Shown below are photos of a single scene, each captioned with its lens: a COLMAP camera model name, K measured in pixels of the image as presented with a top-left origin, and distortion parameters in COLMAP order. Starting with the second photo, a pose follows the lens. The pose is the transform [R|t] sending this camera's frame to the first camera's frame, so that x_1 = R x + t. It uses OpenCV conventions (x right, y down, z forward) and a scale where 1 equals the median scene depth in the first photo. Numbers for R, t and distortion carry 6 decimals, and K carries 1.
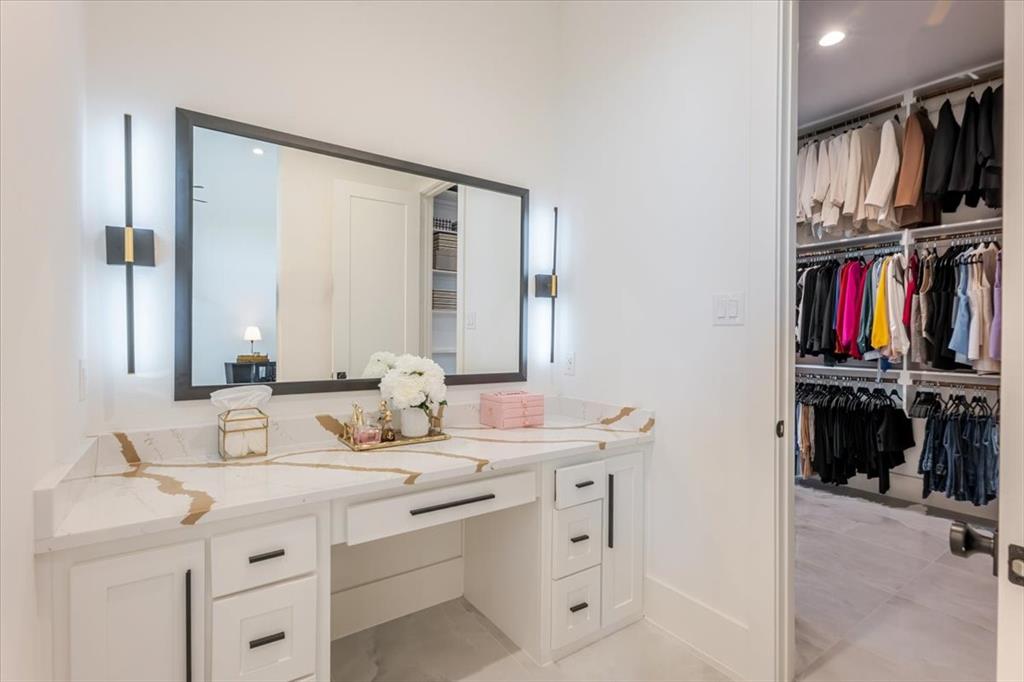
lens RADIAL K [[471.9, 0, 513.8], [0, 471.9, 339.6], [0, 0, 1]] dist [0.006257, -0.001516]
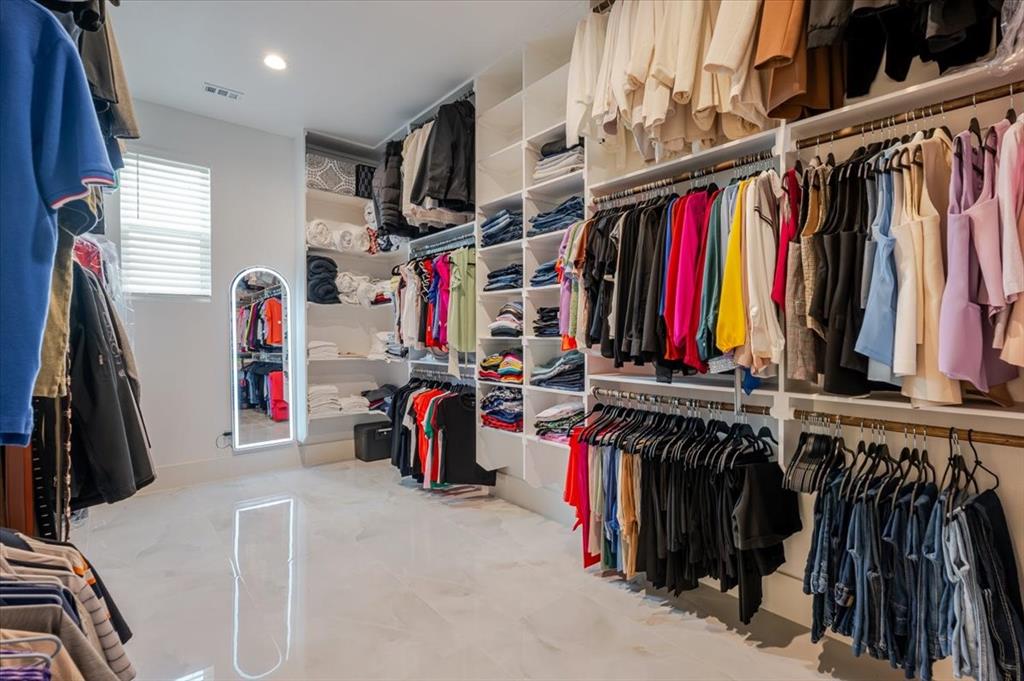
lens RADIAL K [[471.9, 0, 509.8], [0, 471.9, 340.2], [0, 0, 1]] dist [0.006257, -0.001516]
pose [[0.995375, -0.011044, 0.095429, 0.491844], [0.010313, 0.999914, 0.008149, -0.000127], [-0.095511, -0.007127, 0.995403, 0.522878]]
